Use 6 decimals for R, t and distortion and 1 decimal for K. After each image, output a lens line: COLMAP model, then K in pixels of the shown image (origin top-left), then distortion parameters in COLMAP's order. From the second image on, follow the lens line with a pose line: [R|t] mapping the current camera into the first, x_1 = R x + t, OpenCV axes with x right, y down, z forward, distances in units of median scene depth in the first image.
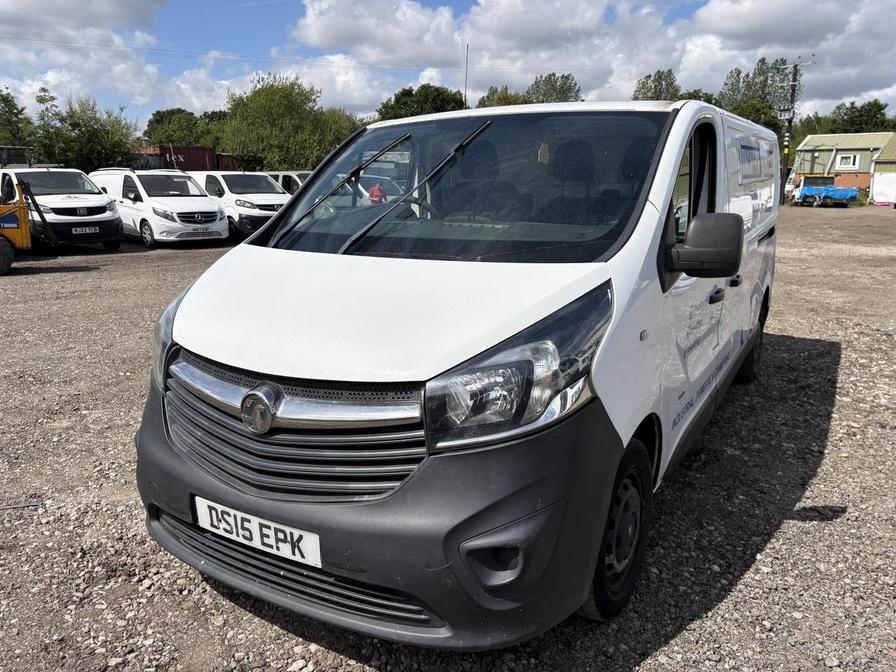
lens RADIAL K [[739.0, 0, 444.4], [0, 739.0, 326.9], [0, 0, 1]] dist [0.058039, -0.067796]
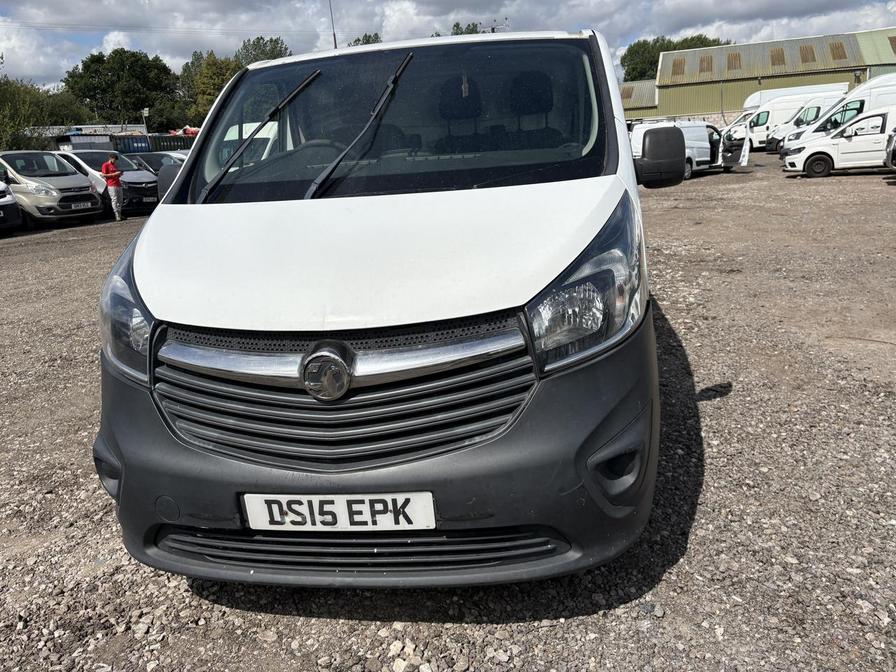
lens RADIAL K [[739.0, 0, 485.4], [0, 739.0, 316.6], [0, 0, 1]] dist [0.058039, -0.067796]
pose [[0.903818, -0.158379, 0.397529, -0.327982], [0.148003, 0.987350, 0.056869, 0.019667], [-0.401507, 0.007436, 0.915826, 0.107057]]
